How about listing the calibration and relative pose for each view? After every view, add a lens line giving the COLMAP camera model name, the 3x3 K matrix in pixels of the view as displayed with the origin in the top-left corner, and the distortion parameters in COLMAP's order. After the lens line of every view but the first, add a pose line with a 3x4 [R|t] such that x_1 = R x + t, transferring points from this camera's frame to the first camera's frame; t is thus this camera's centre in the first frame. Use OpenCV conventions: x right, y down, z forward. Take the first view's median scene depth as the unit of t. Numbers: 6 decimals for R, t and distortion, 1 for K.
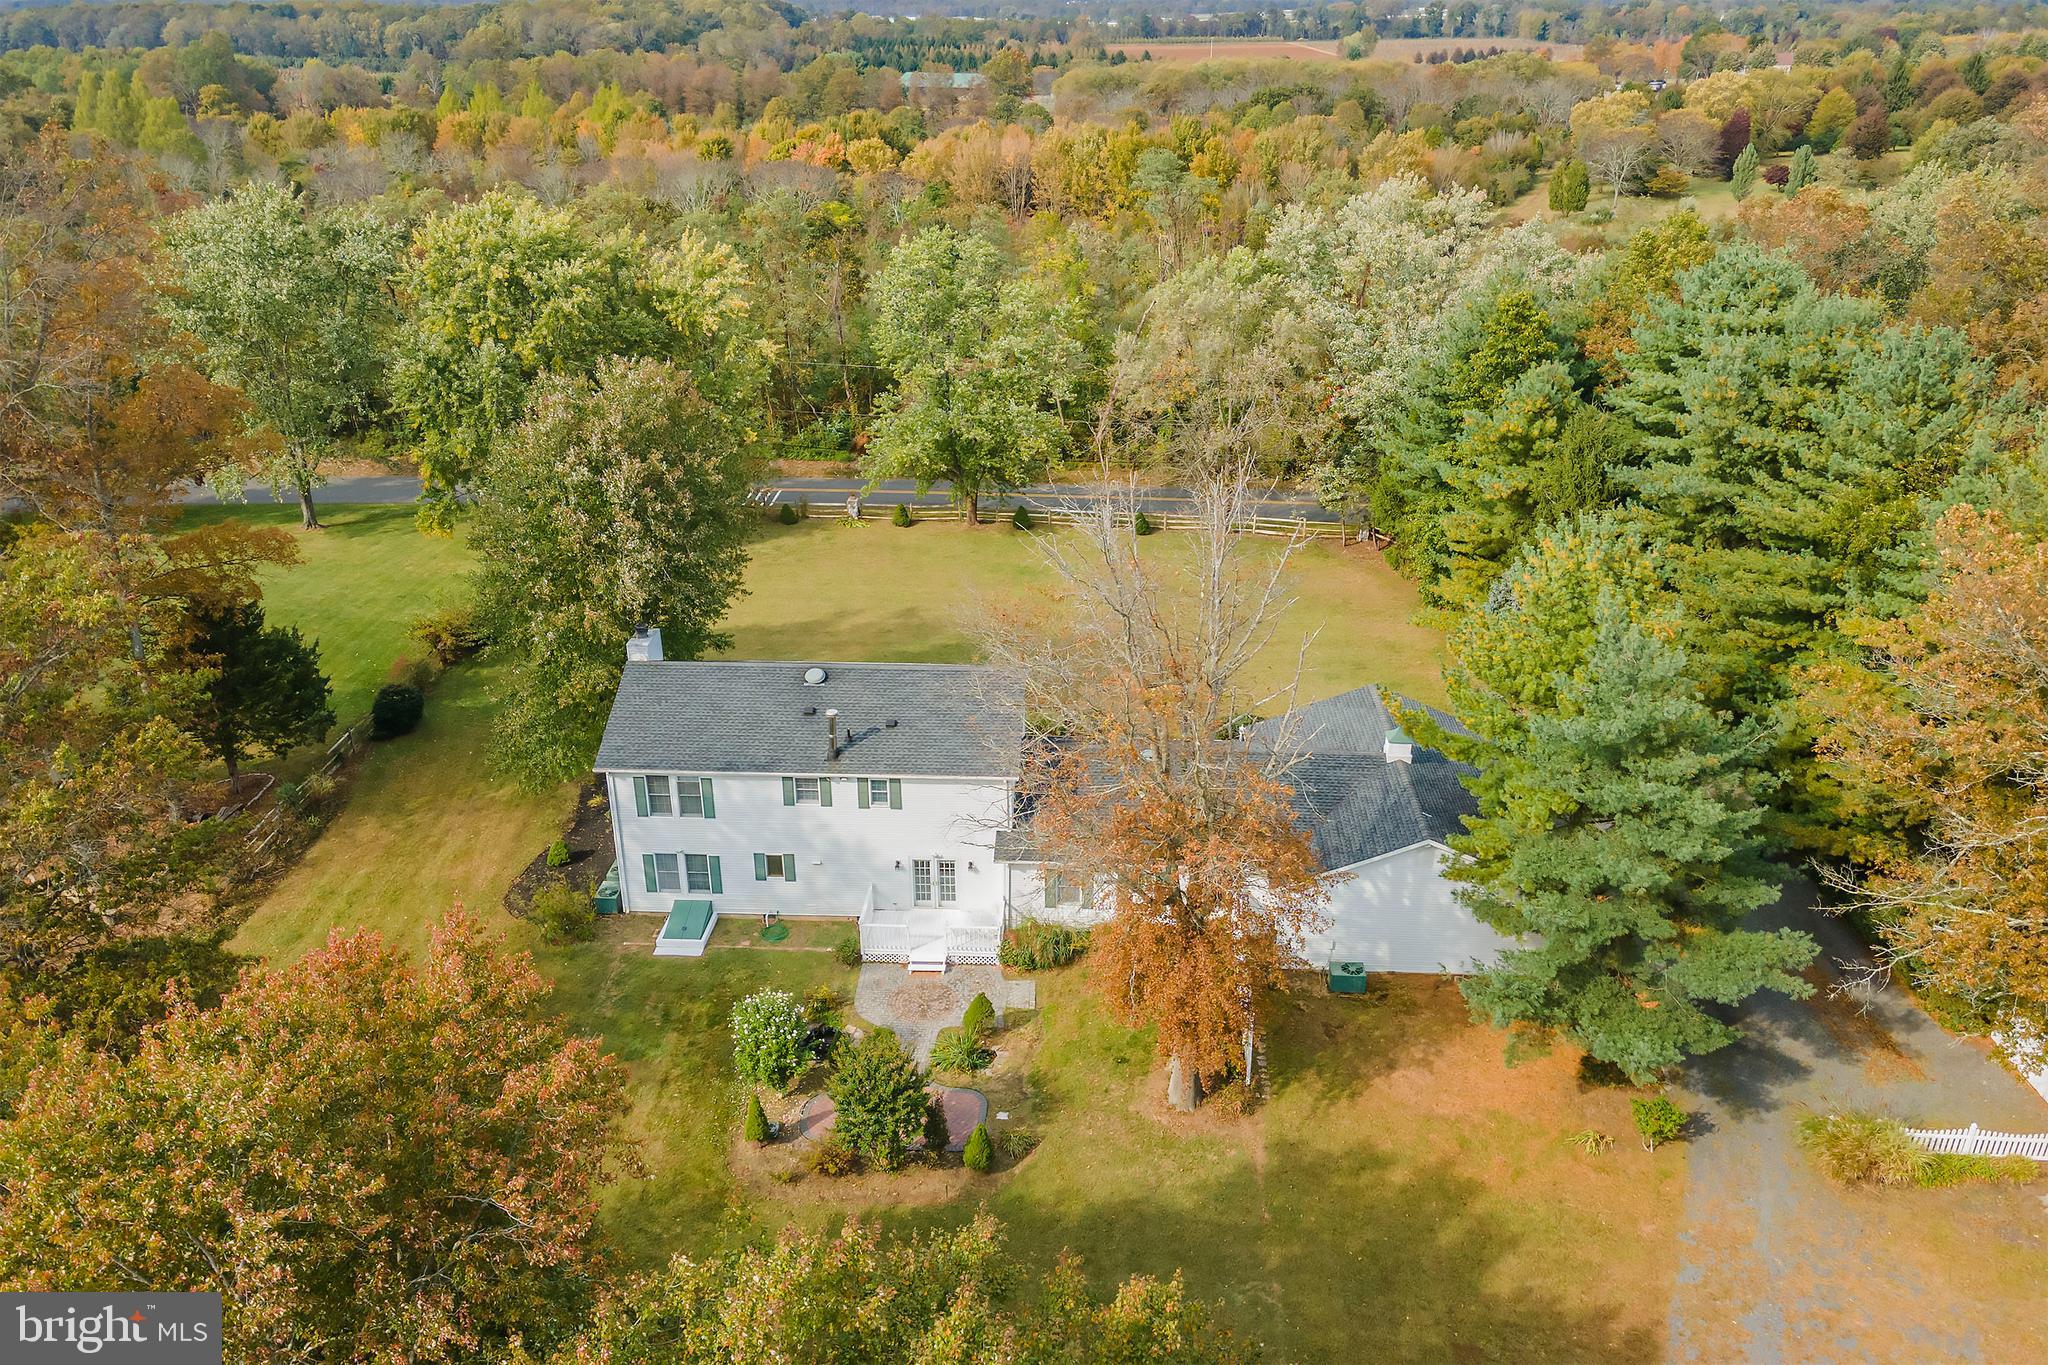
lens RADIAL K [[1547.1, 0, 1018.8], [0, 1547.1, 694.8], [0, 0, 1]] dist [0.015261, 0.001061]
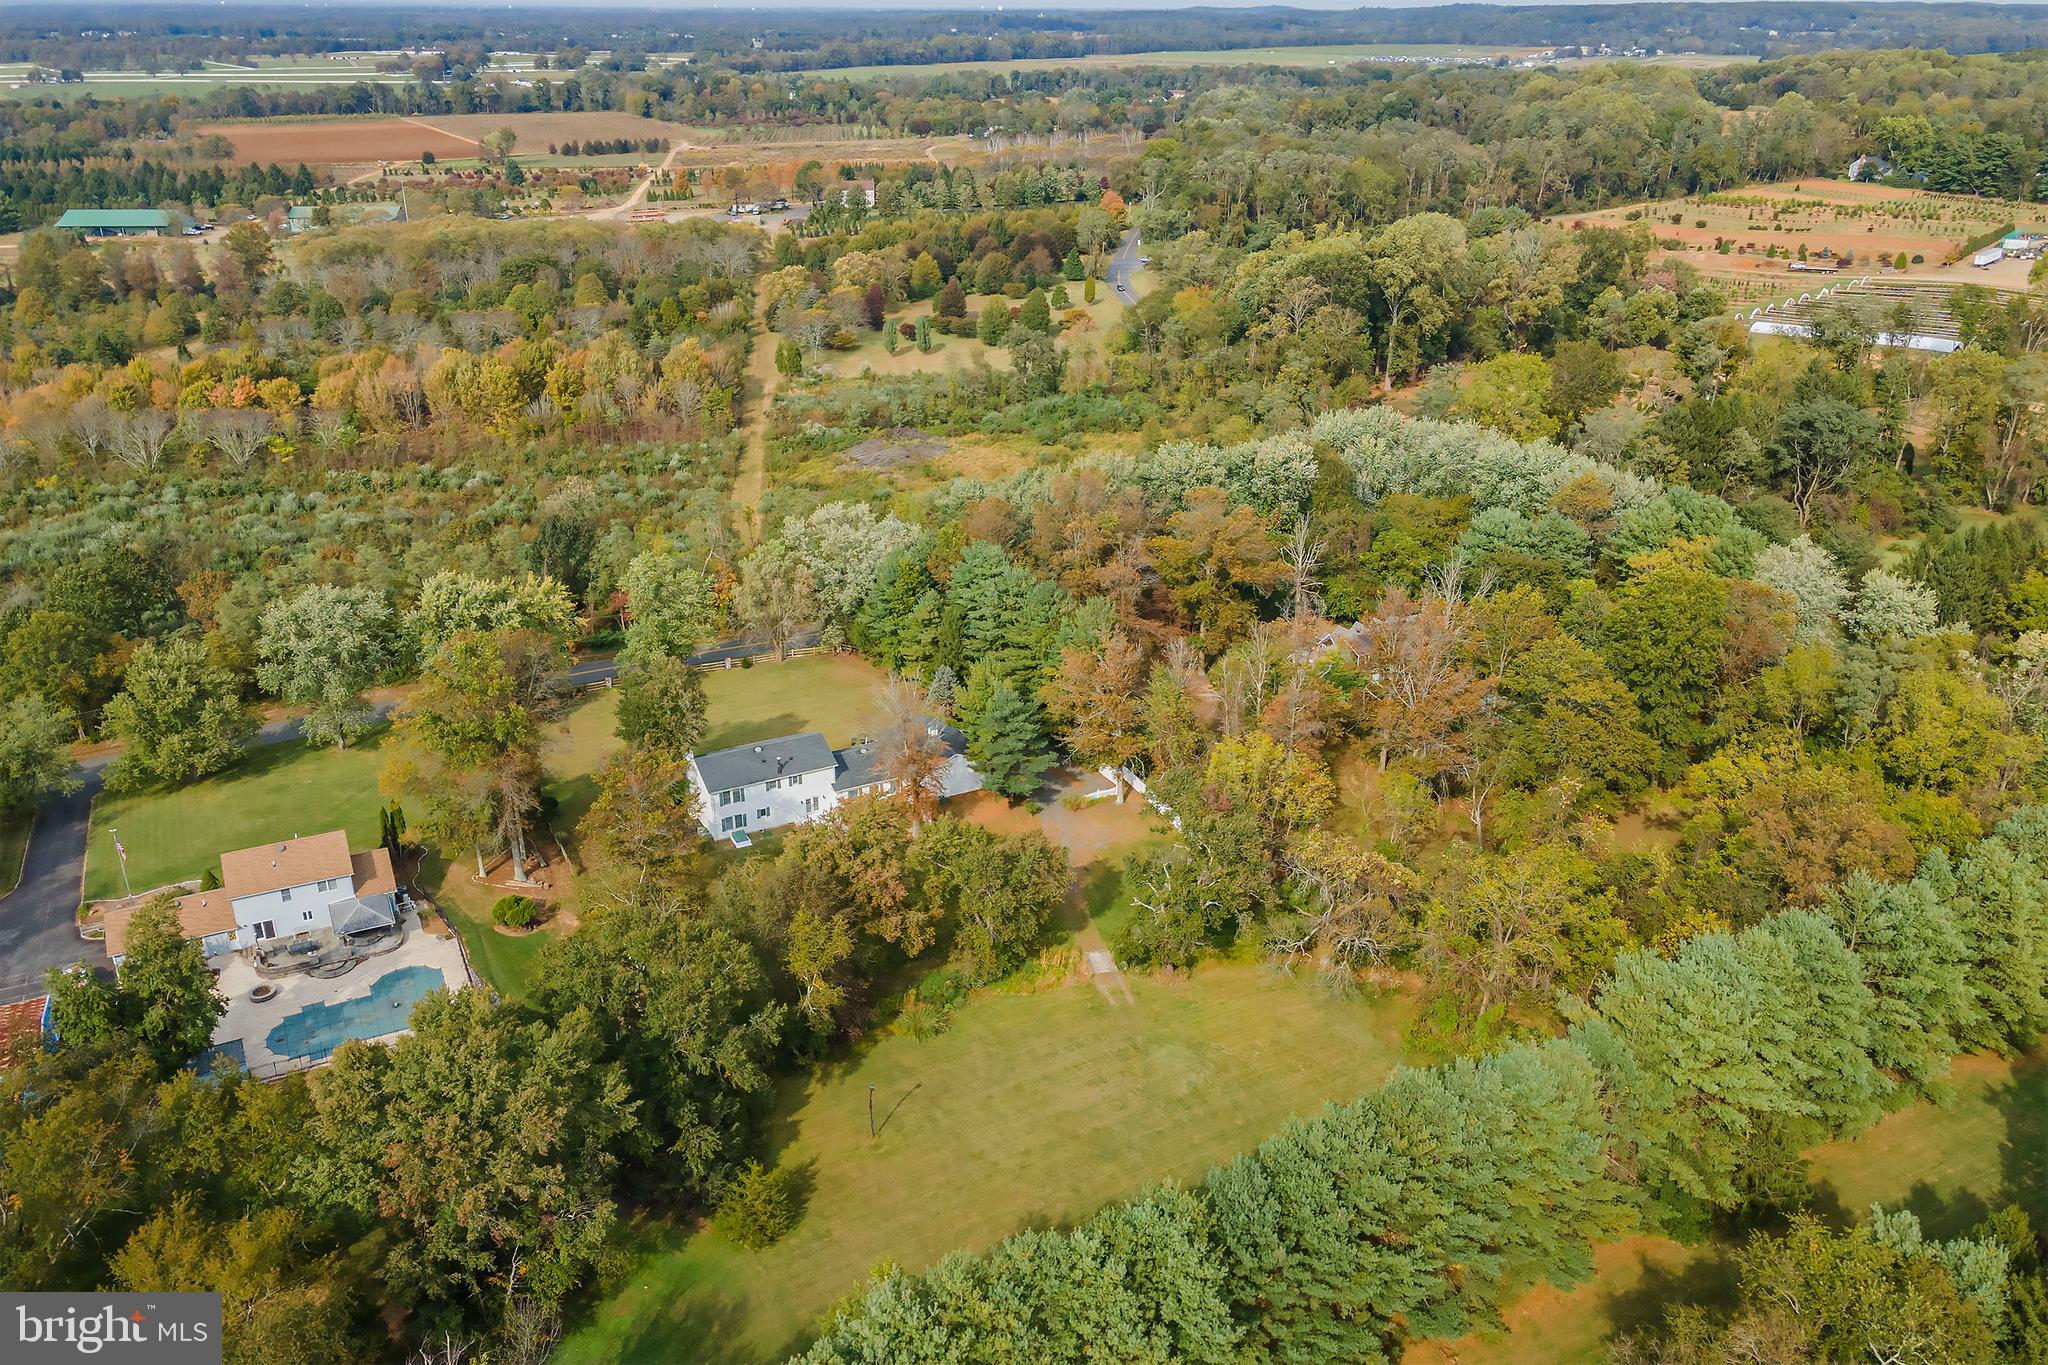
lens RADIAL K [[1547.1, 0, 1018.8], [0, 1547.1, 694.8], [0, 0, 1]] dist [0.015261, 0.001061]
pose [[0.857082, -0.203720, 0.473191, -0.247364], [0.209028, 0.977007, 0.042016, -0.030852], [-0.470870, 0.062899, 0.879957, -0.428994]]
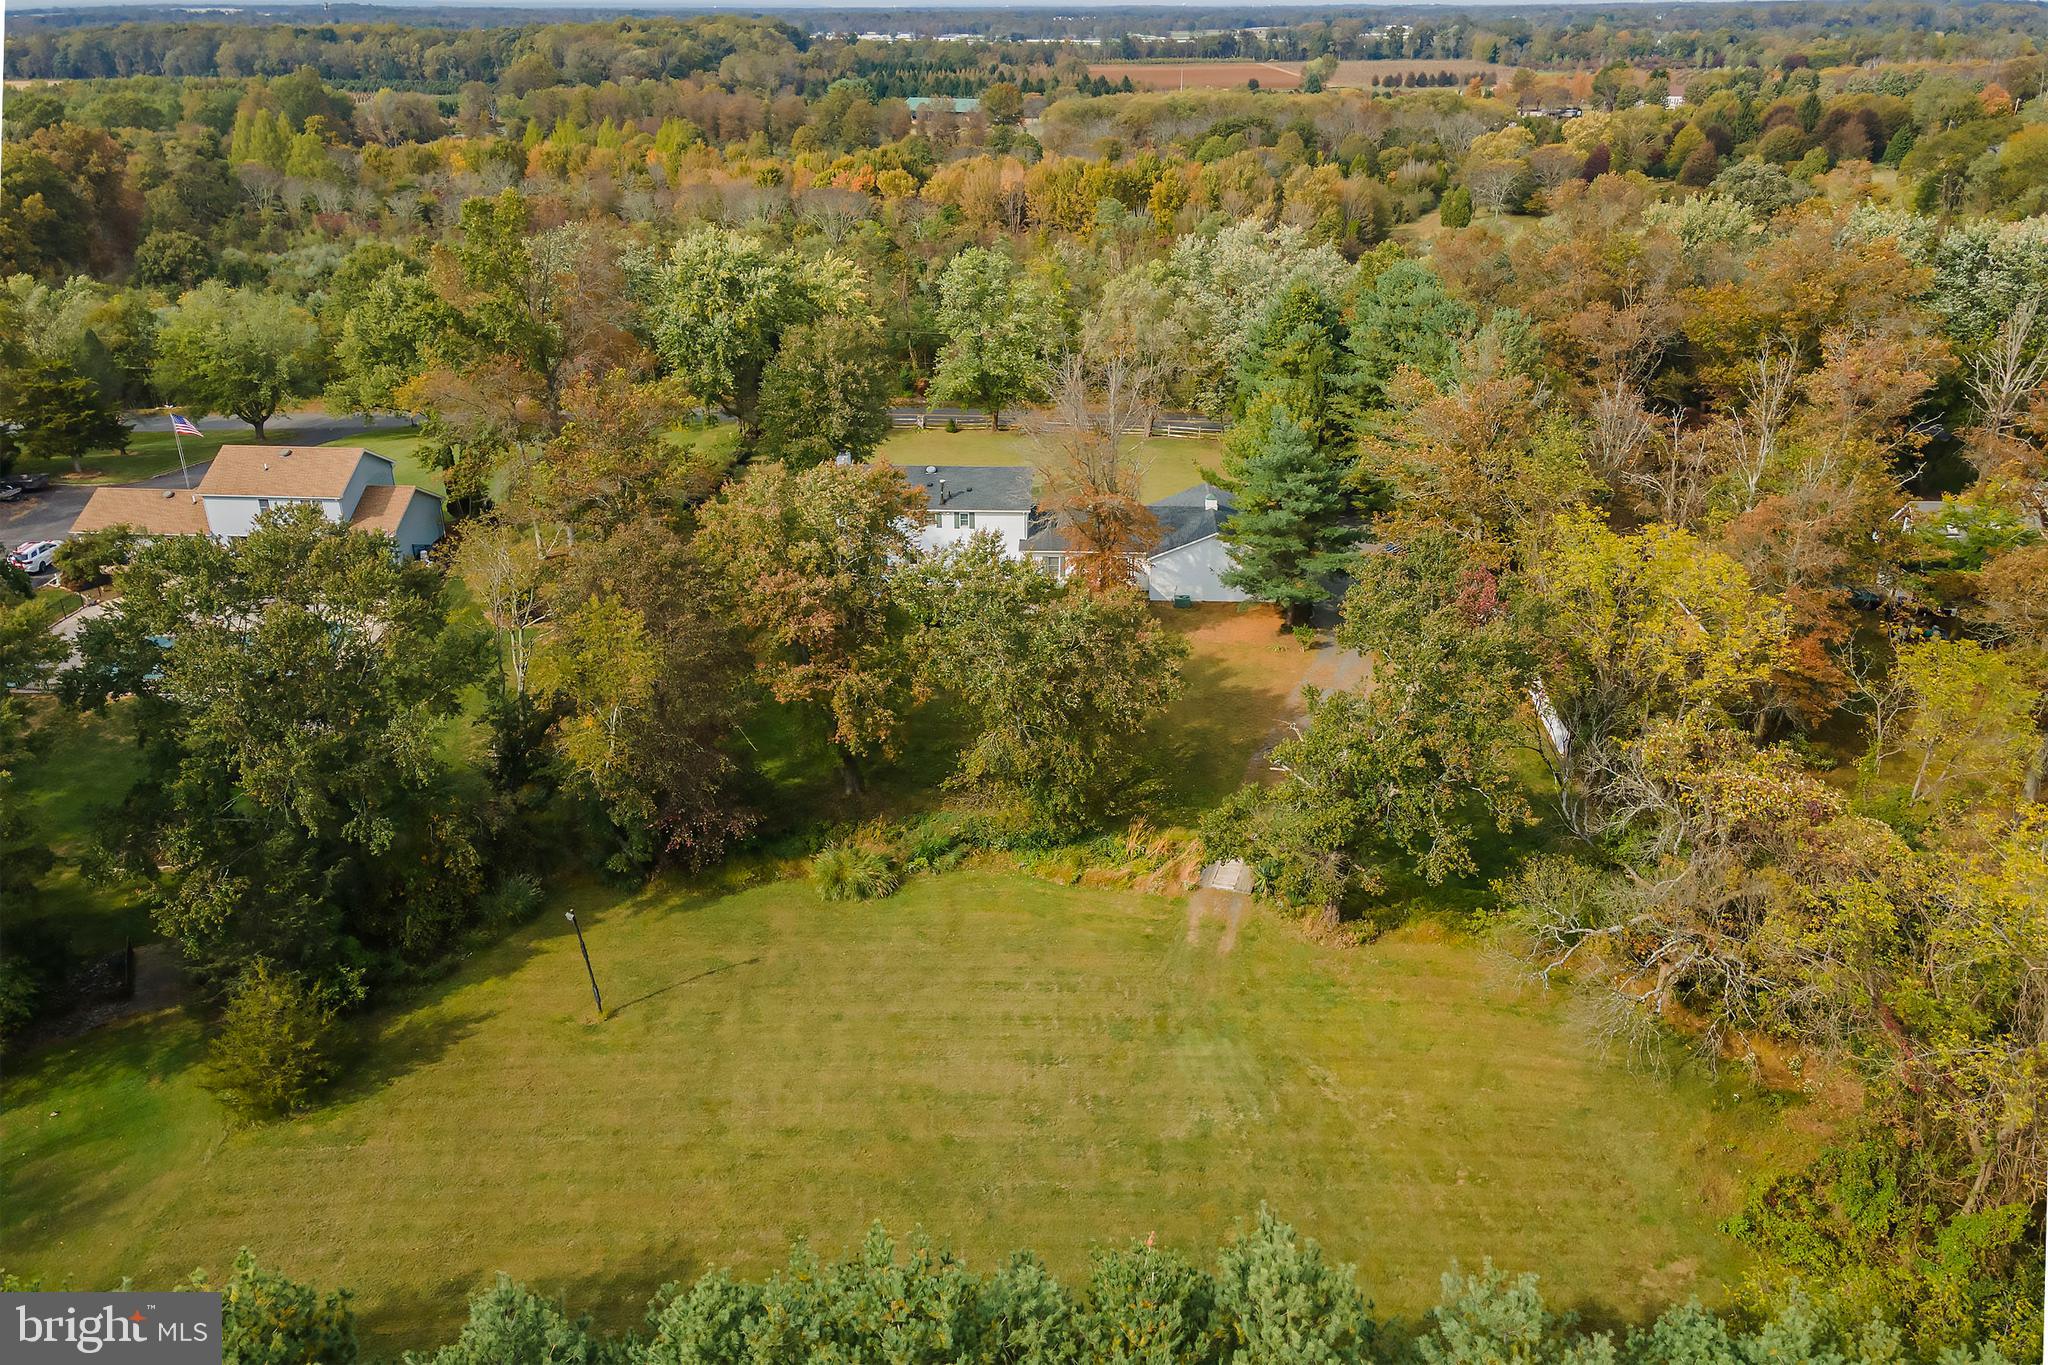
lens RADIAL K [[1505.8, 0, 1024.0], [0, 1505.8, 682.5], [0, 0, 1]] dist [-0.006953, 0.044018]
pose [[0.999946, -0.003237, 0.009860, -0.006303], [0.003267, 0.999990, -0.003030, 0.062295], [-0.009850, 0.003062, 0.999947, -0.226390]]
